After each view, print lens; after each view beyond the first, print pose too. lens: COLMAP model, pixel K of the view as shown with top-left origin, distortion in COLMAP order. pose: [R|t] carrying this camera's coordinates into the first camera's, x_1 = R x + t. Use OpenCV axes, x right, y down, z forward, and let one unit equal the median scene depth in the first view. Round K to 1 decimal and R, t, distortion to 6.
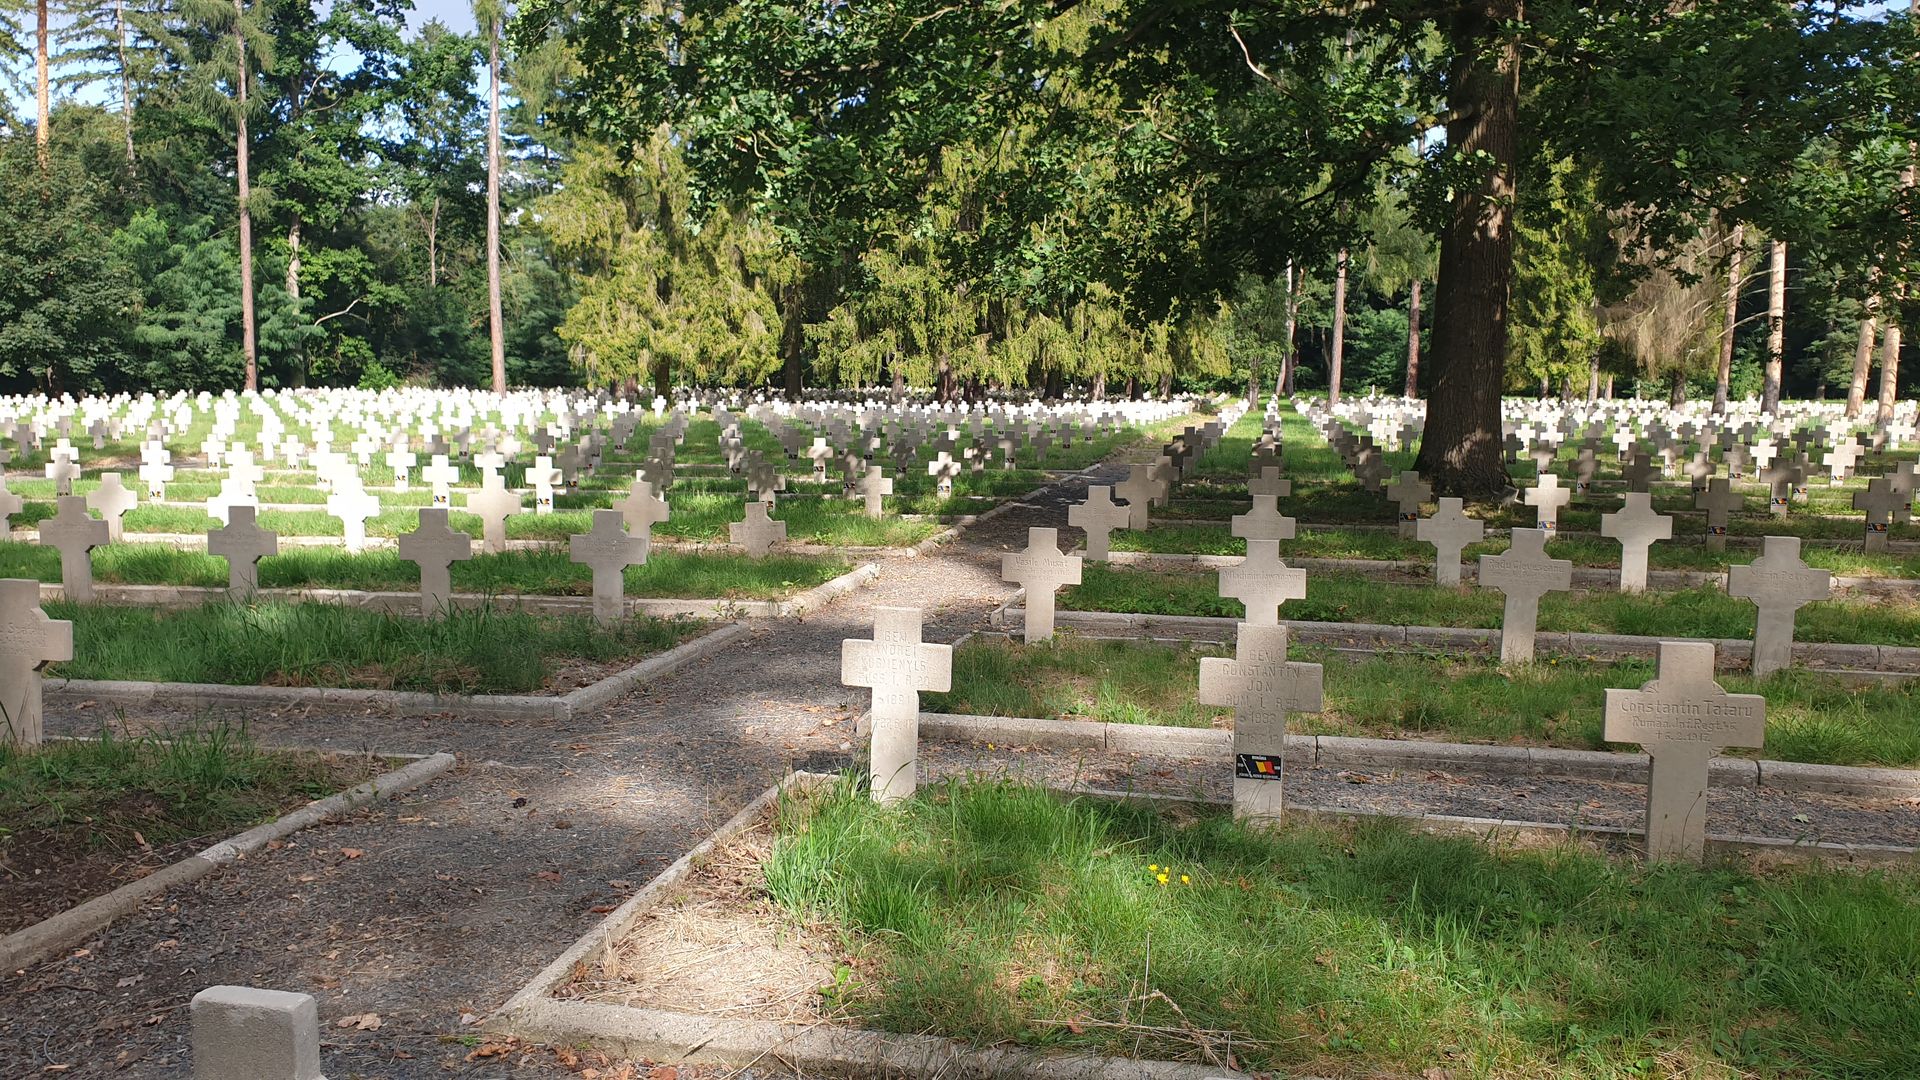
lens RADIAL K [[1538.5, 0, 960.0], [0, 1538.5, 540.0], [0, 0, 1]] dist [-0.006526, -0.002447]
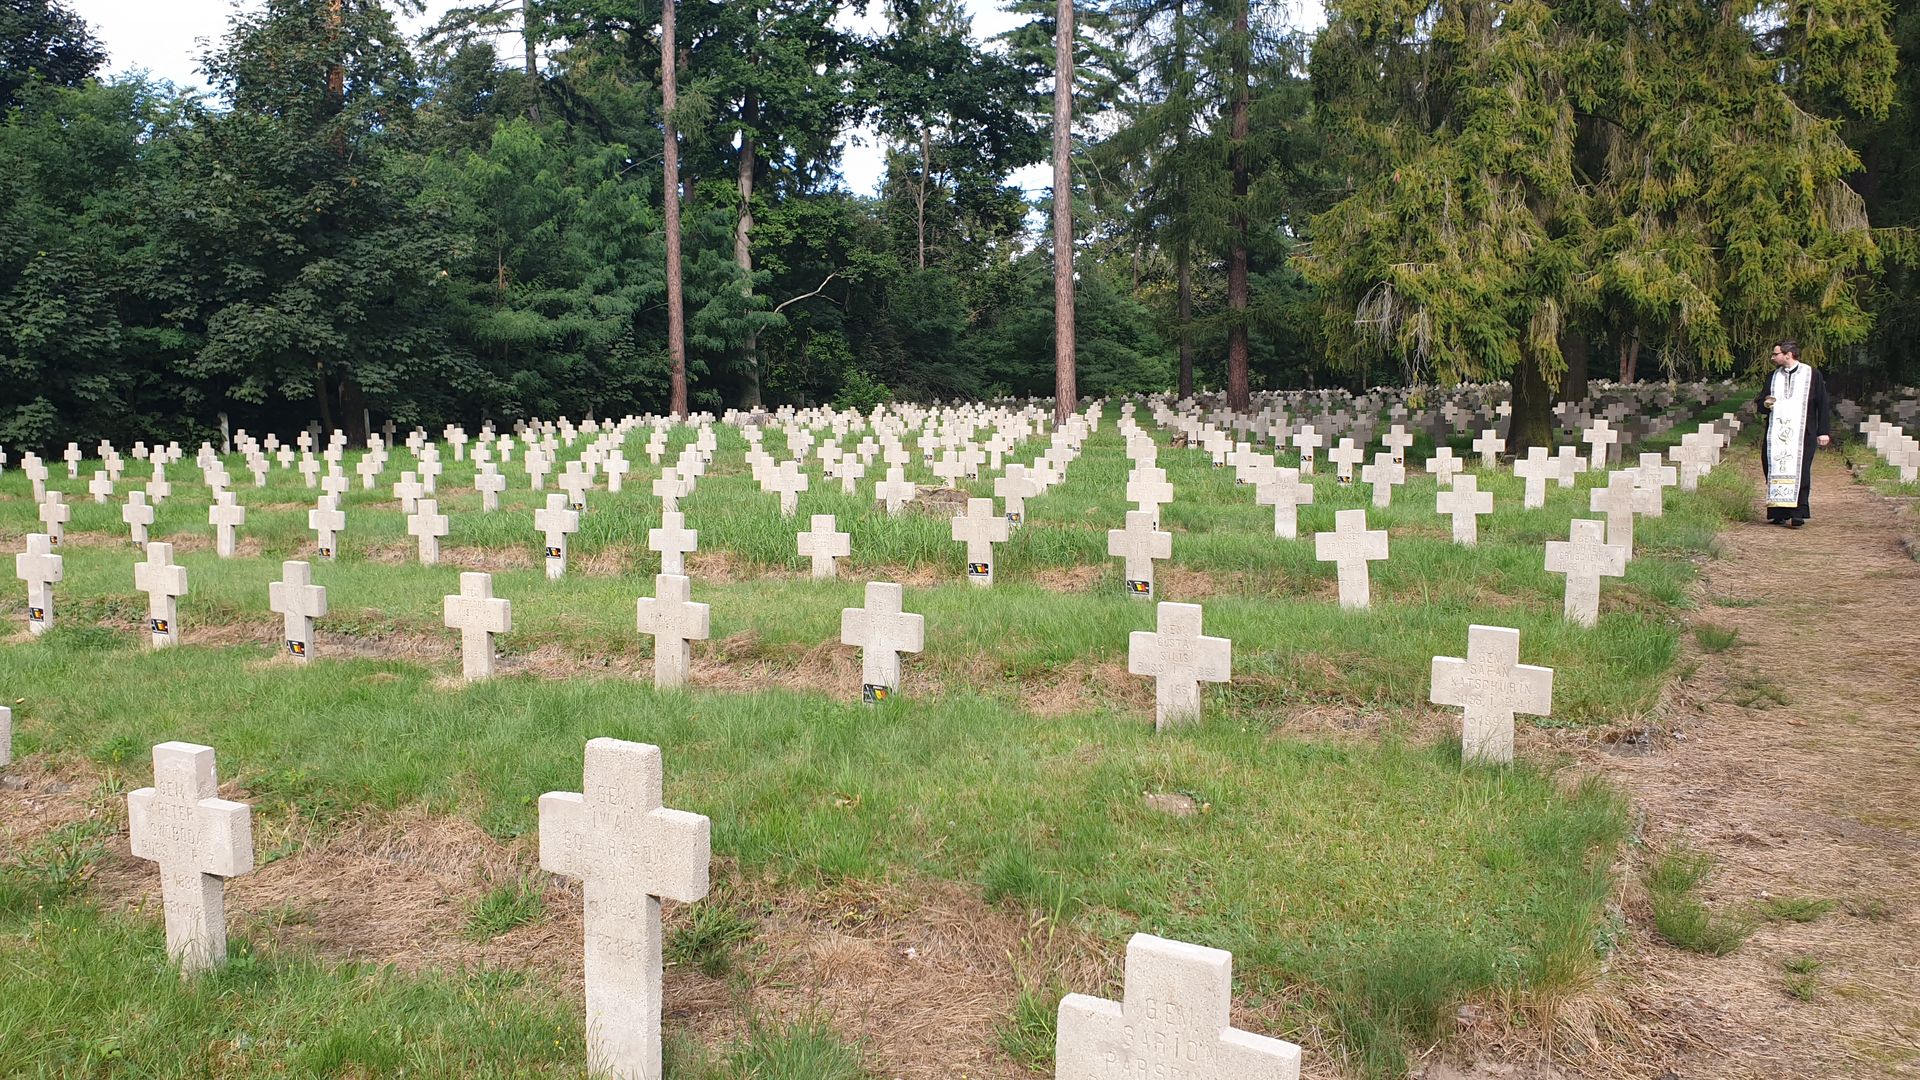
lens RADIAL K [[1475.4, 0, 960.0], [0, 1475.4, 540.0], [0, 0, 1]] dist [0.046733, -0.000356]
pose [[0.960713, 0.005329, -0.277491, -0.180591], [-0.004878, 0.999985, 0.002315, -0.047438], [0.277499, -0.000871, 0.960725, 0.448267]]
